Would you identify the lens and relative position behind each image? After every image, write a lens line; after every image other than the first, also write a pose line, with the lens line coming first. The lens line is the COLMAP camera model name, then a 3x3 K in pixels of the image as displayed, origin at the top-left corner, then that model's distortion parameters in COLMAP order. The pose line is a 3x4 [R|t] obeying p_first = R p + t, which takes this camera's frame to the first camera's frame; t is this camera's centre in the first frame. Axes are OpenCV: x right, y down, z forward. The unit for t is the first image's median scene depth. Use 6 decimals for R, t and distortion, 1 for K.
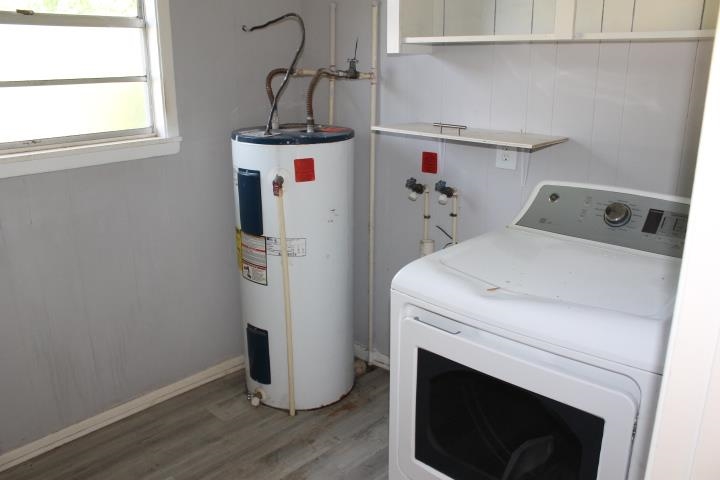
lens RADIAL K [[605.2, 0, 362.7], [0, 605.2, 241.5], [0, 0, 1]] dist [-0.120037, 0.055934]
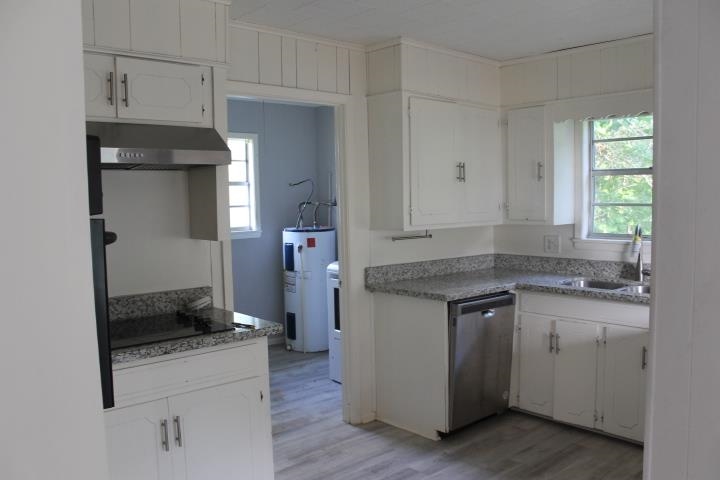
lens RADIAL K [[605.2, 0, 359.6], [0, 605.2, 240.8], [0, 0, 1]] dist [-0.120037, 0.055934]
pose [[0.992544, -0.009582, -0.121510, 0.373866], [-0.017023, 0.976236, -0.216042, 0.378685], [0.120692, 0.216500, 0.968794, -1.270613]]
